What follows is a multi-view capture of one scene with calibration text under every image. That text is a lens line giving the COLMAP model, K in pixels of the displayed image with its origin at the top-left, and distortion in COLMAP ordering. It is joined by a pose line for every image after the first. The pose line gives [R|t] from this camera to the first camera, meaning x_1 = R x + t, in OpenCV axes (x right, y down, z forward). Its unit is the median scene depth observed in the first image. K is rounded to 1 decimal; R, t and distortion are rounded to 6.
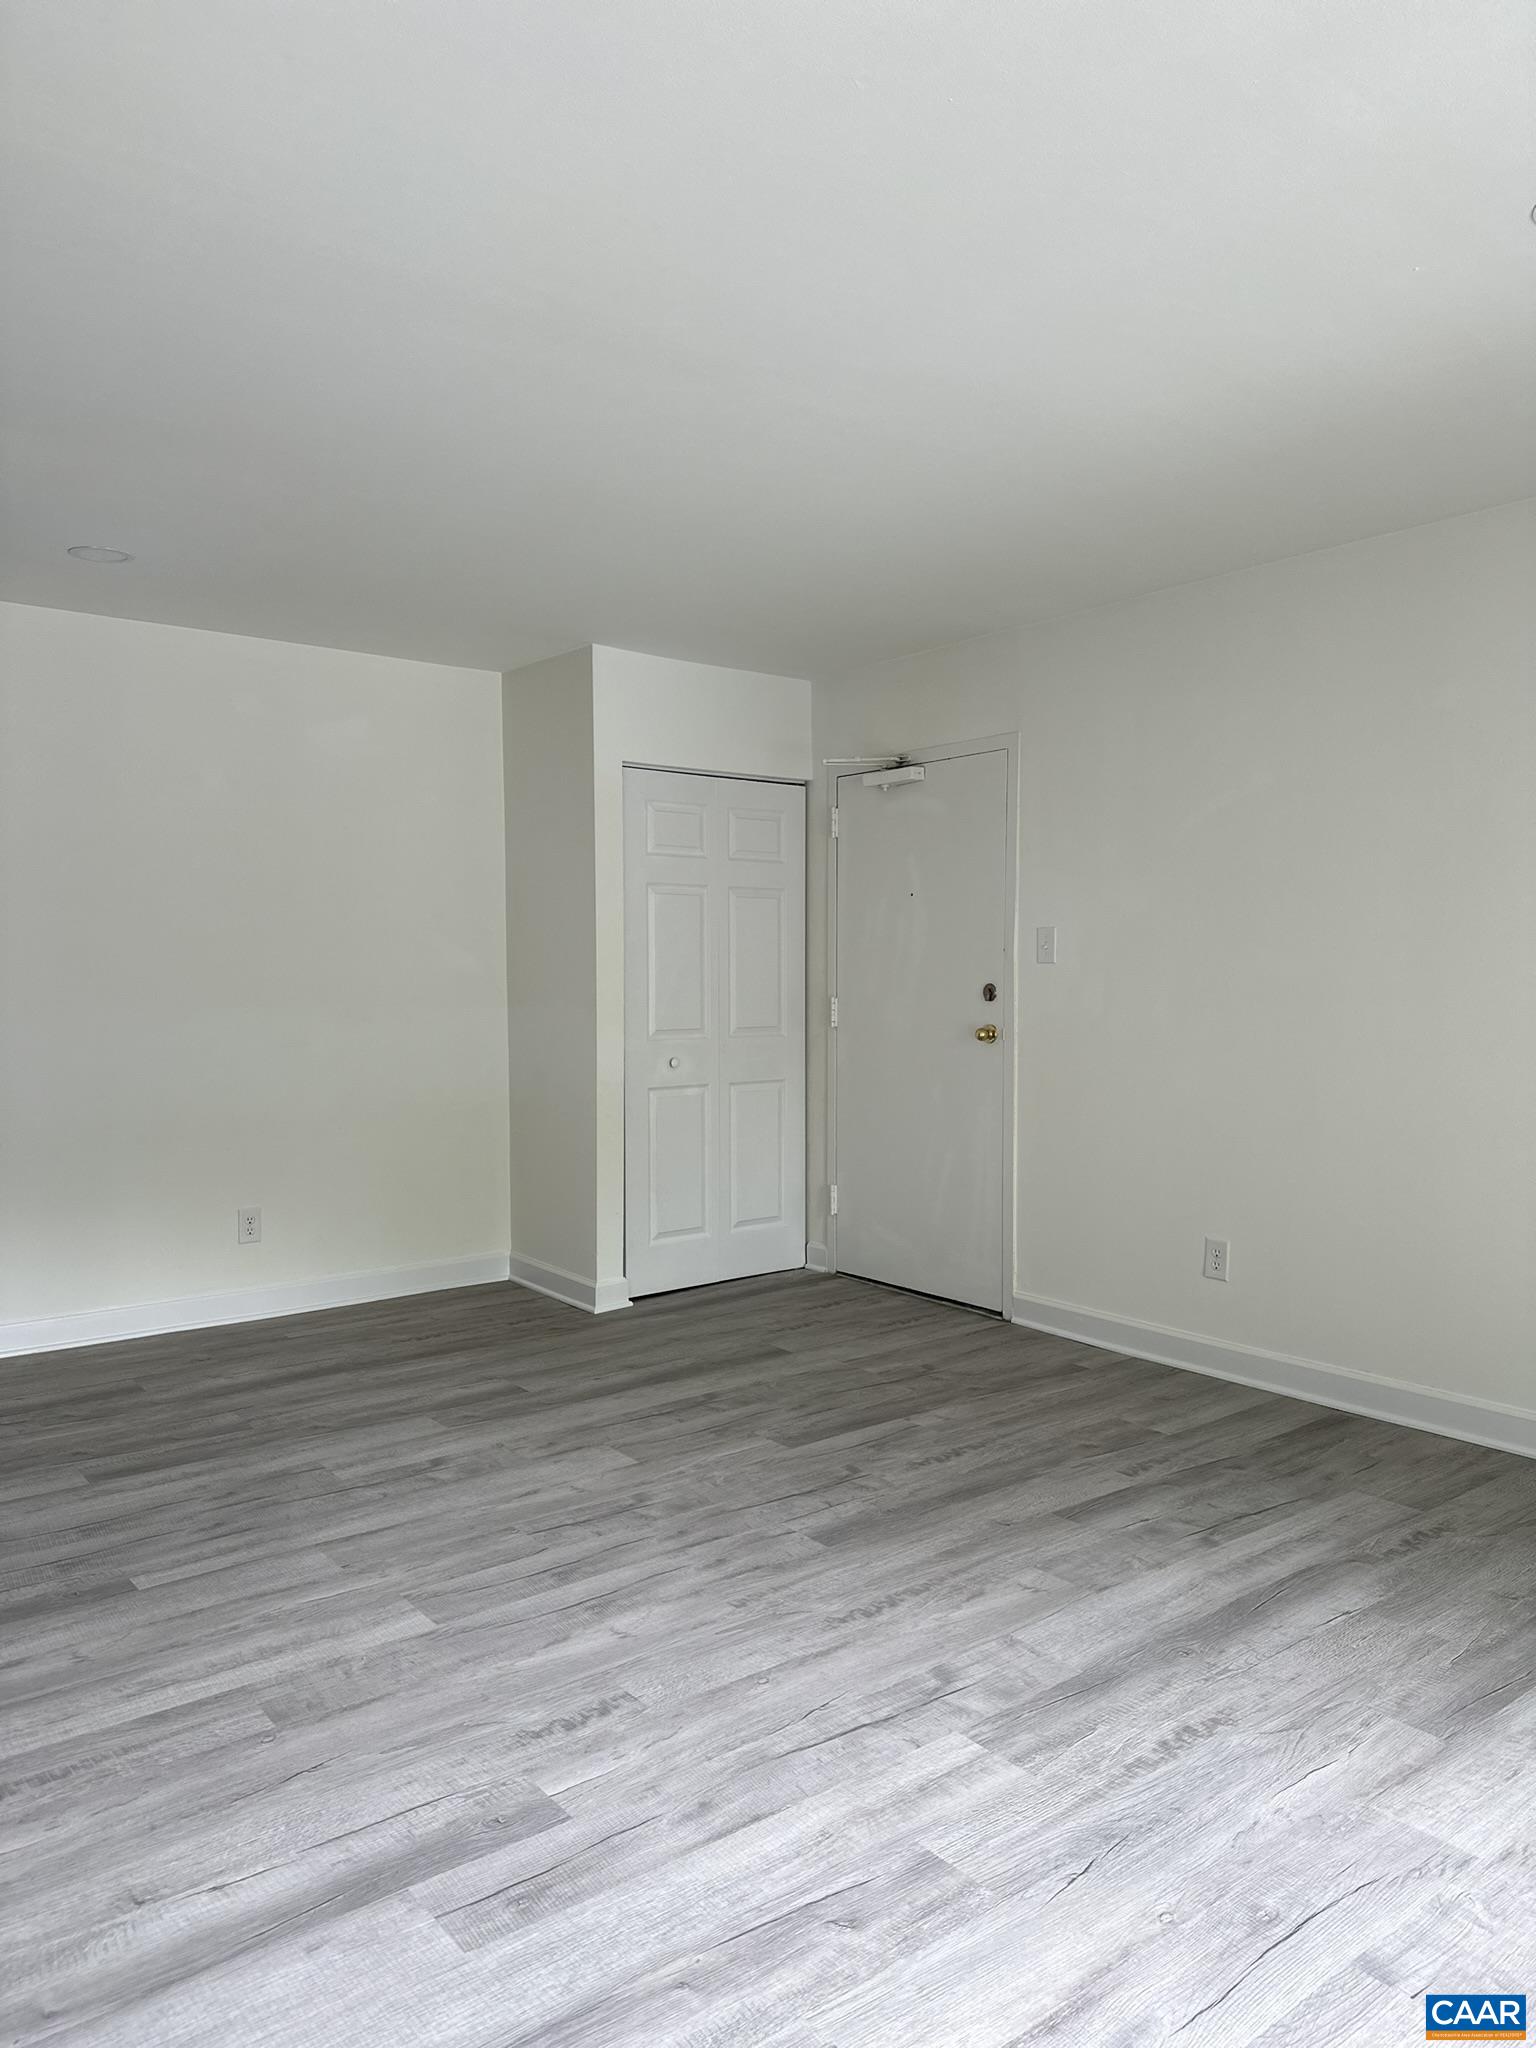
lens RADIAL K [[1451.2, 0, 769.9], [0, 1451.2, 1023.6], [0, 0, 1]] dist [-0.004641, -0.004778]
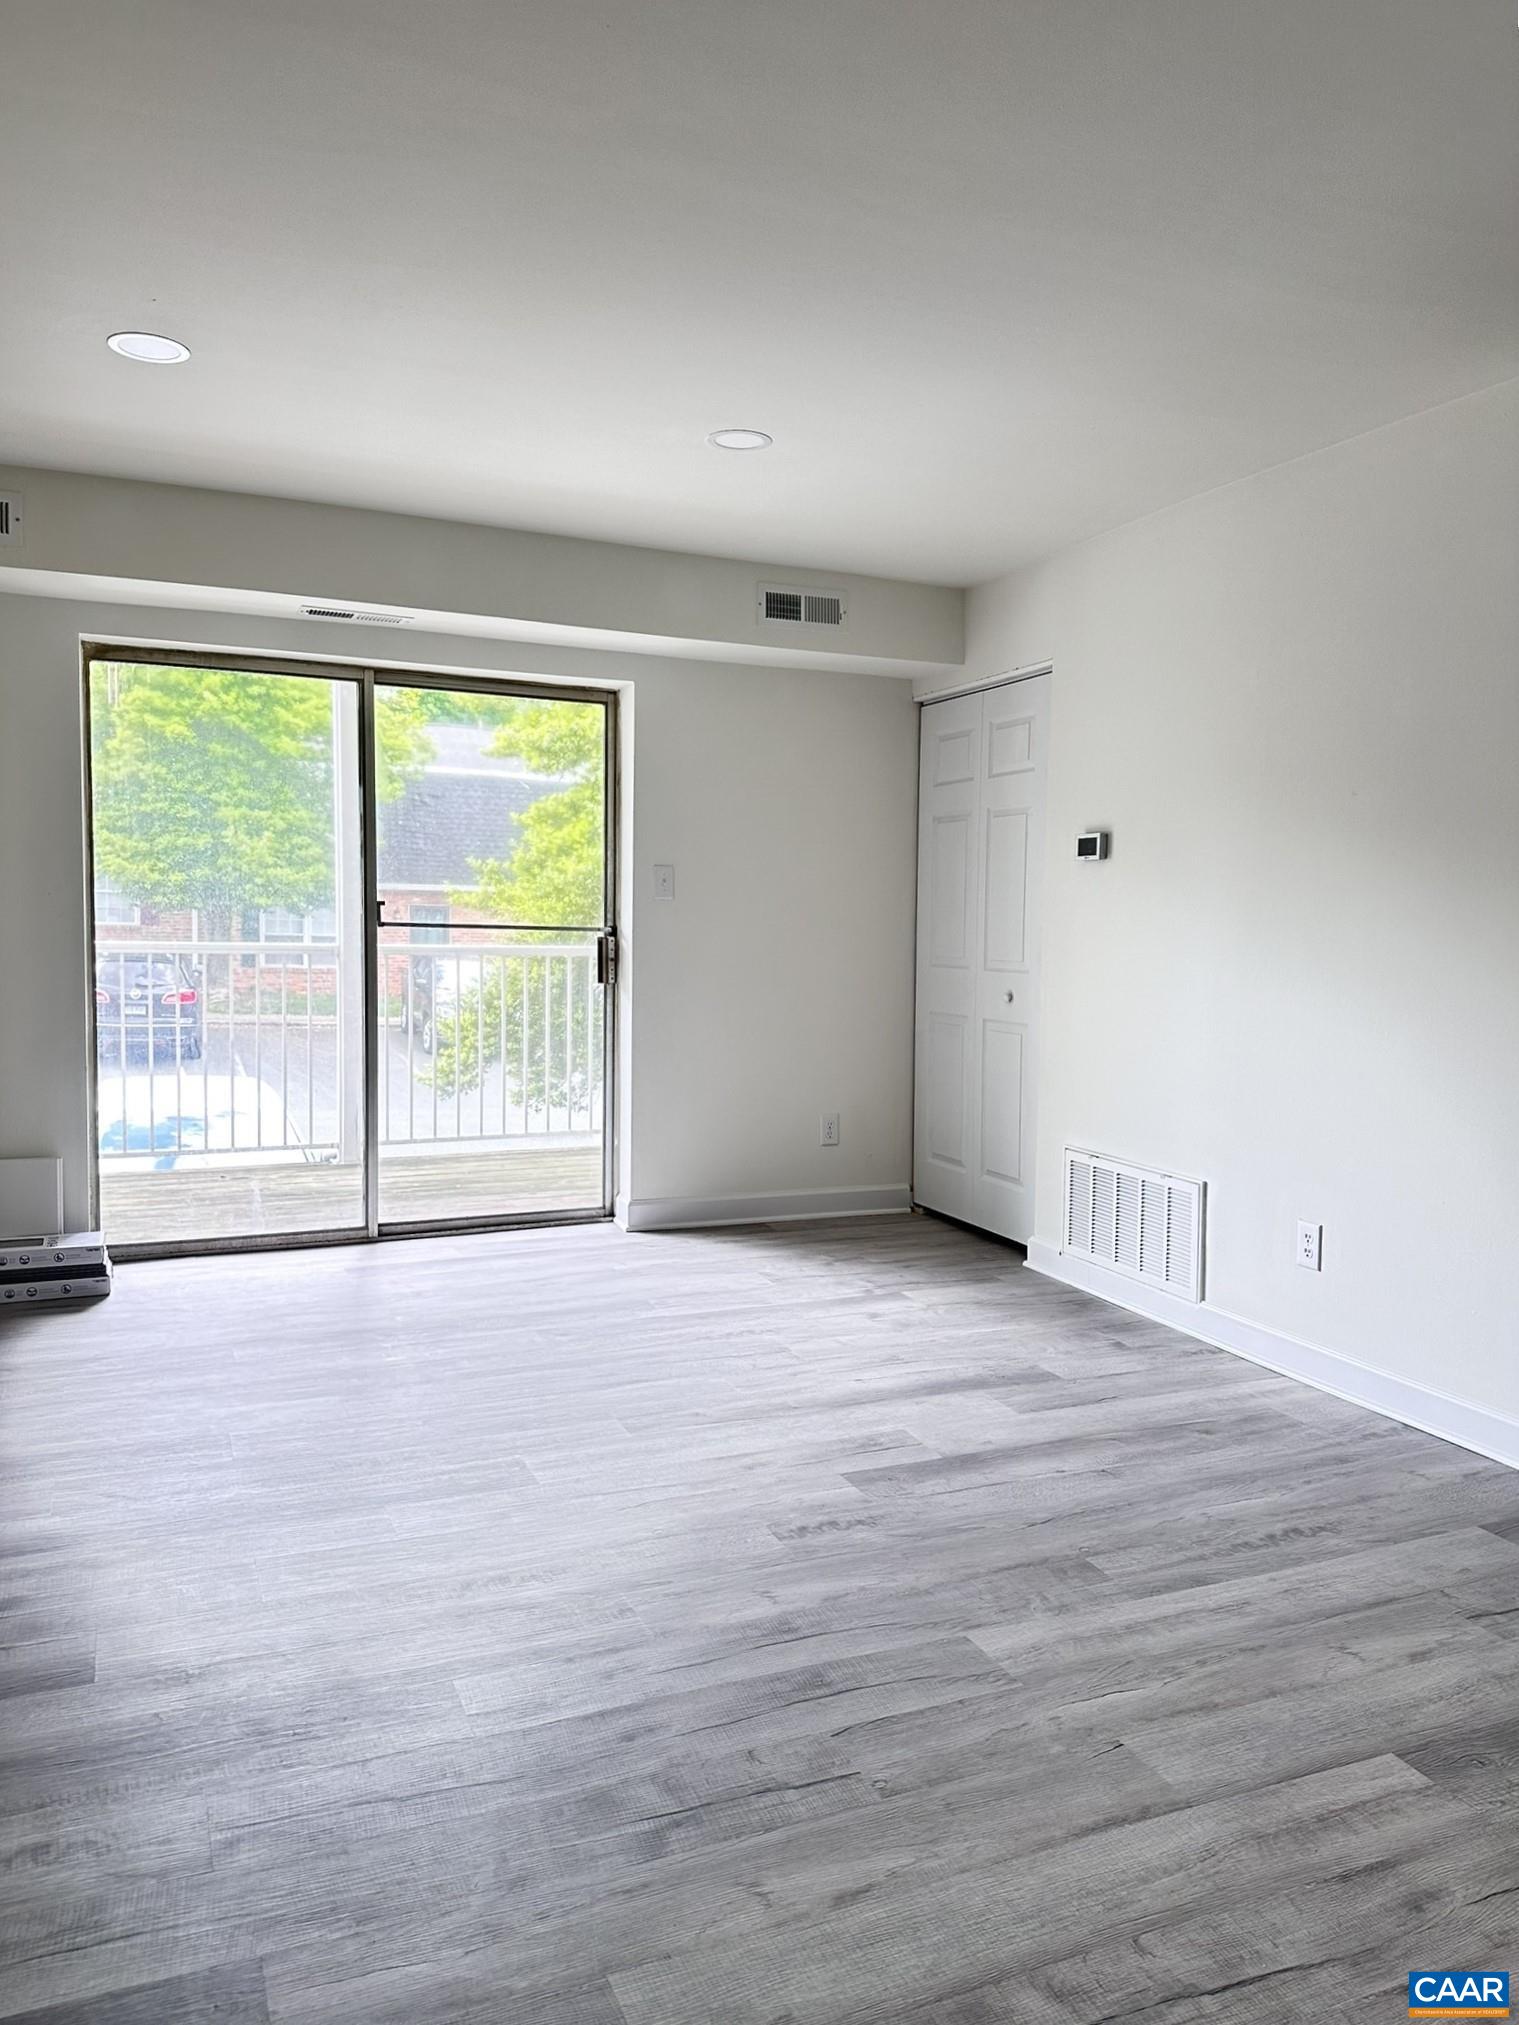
lens RADIAL K [[1434.9, 0, 752.3], [0, 1434.9, 1008.7], [0, 0, 1]] dist [-0.004641, -0.004778]
pose [[-0.966634, -0.030650, 0.254322, -0.332673], [-0.004859, 0.994831, 0.101424, -0.057215], [-0.256116, 0.096804, -0.961787, 1.942755]]
